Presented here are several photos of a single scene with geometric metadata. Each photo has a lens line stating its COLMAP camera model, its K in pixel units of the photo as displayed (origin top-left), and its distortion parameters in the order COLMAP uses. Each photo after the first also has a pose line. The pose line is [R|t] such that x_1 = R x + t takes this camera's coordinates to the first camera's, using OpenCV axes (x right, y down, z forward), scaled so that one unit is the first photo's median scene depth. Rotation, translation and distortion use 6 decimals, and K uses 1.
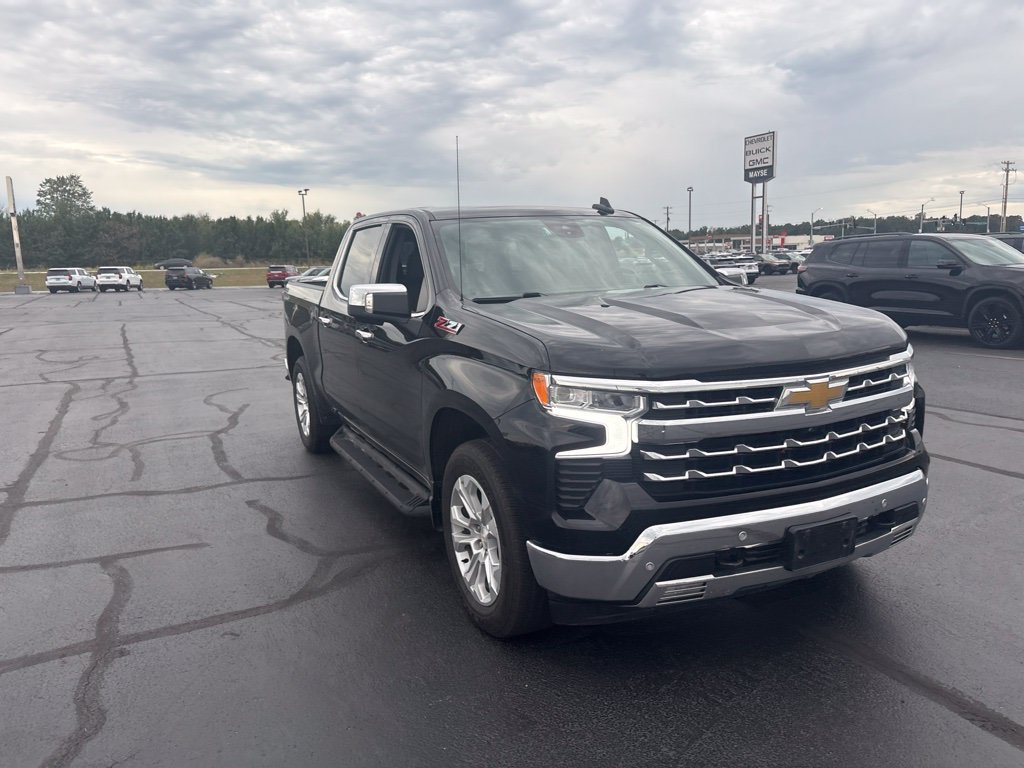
lens RADIAL K [[777.2, 0, 515.0], [0, 777.2, 392.5], [0, 0, 1]] dist [0.037357, -0.032078]
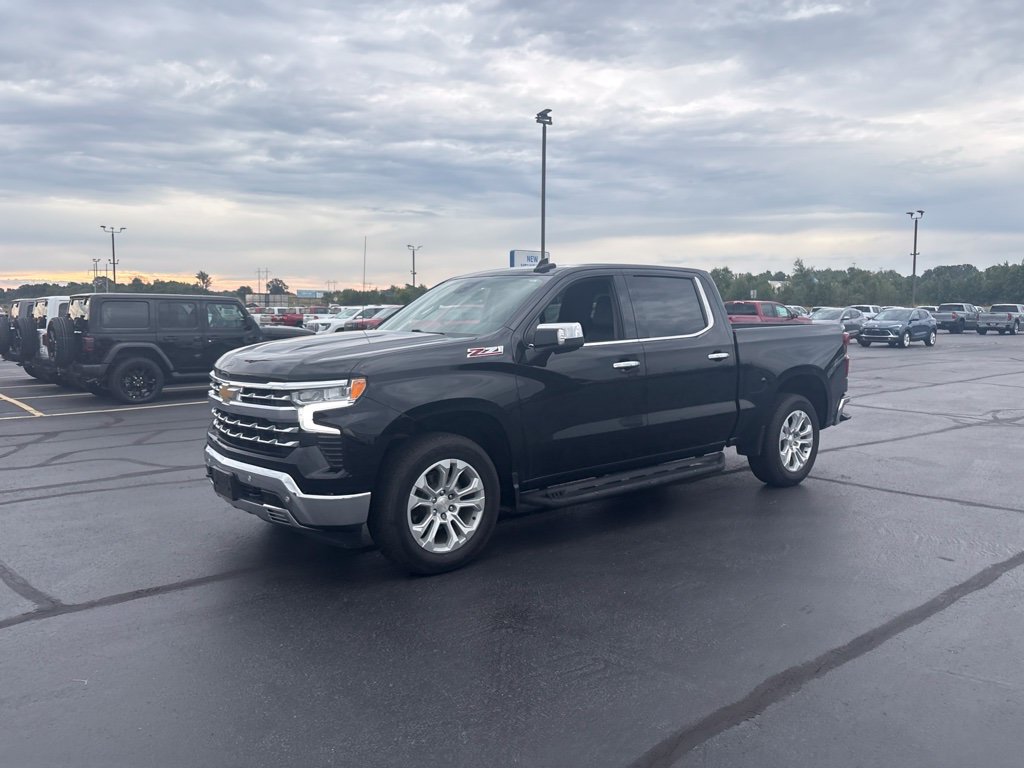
lens RADIAL K [[777.2, 0, 516.7], [0, 777.2, 388.2], [0, 0, 1]] dist [0.037357, -0.032078]
pose [[0.227910, 0.122842, -0.965902, 0.106192], [-0.169589, 0.981855, 0.084855, -0.012592], [0.958800, 0.144467, 0.244607, 0.059165]]
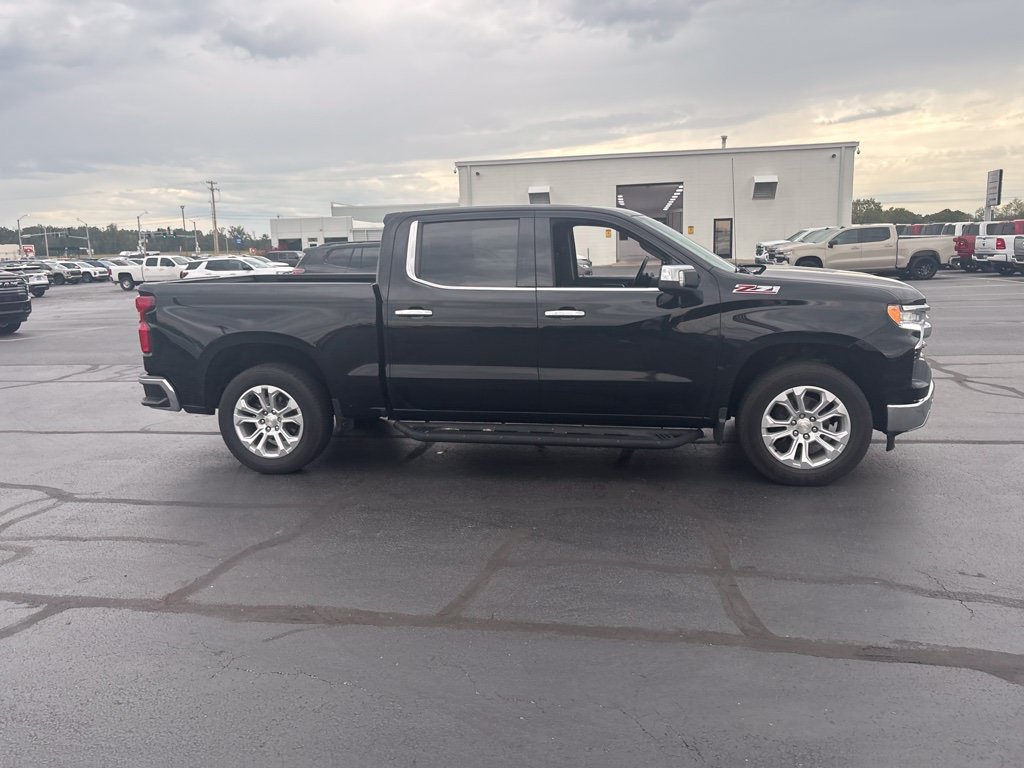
lens RADIAL K [[777.2, 0, 507.7], [0, 777.2, 385.7], [0, 0, 1]] dist [0.037357, -0.032078]
pose [[0.587823, -0.132604, 0.798048, -0.093607], [0.150166, 0.987216, 0.053428, -0.003540], [-0.794930, 0.088434, 0.600221, 0.031757]]
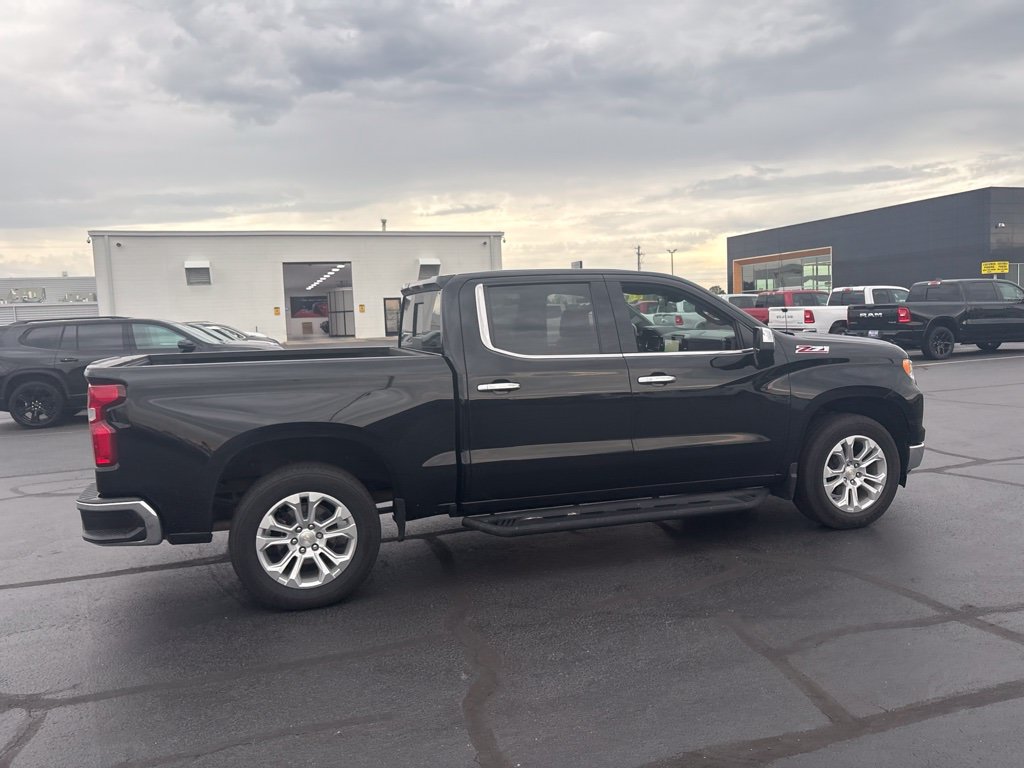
lens RADIAL K [[777.2, 0, 521.3], [0, 777.2, 384.1], [0, 0, 1]] dist [0.037357, -0.032078]
pose [[0.133862, -0.068284, 0.988645, -0.104259], [0.200086, 0.978940, 0.040523, -0.012191], [-0.970591, 0.192389, 0.144706, 0.082909]]
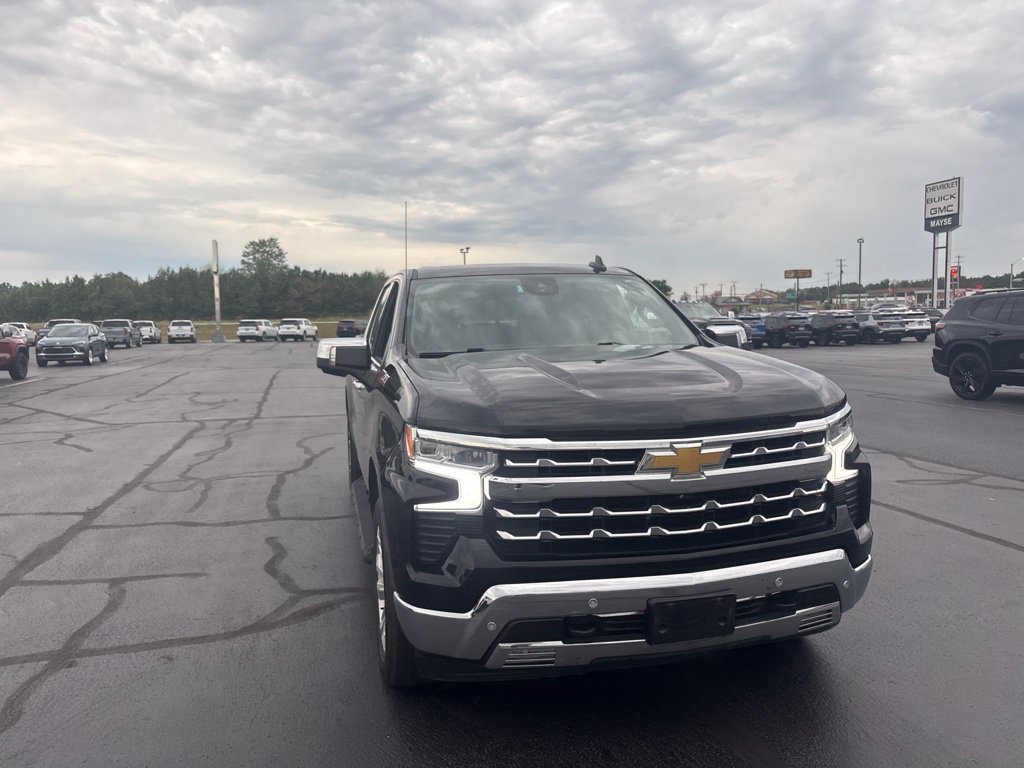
lens RADIAL K [[777.2, 0, 504.7], [0, 777.2, 387.7], [0, 0, 1]] dist [0.037357, -0.032078]
pose [[0.975857, 0.025708, -0.216892, 0.018693], [-0.041527, 0.996773, -0.068692, -0.000506], [0.214427, 0.076040, 0.973776, 0.001235]]
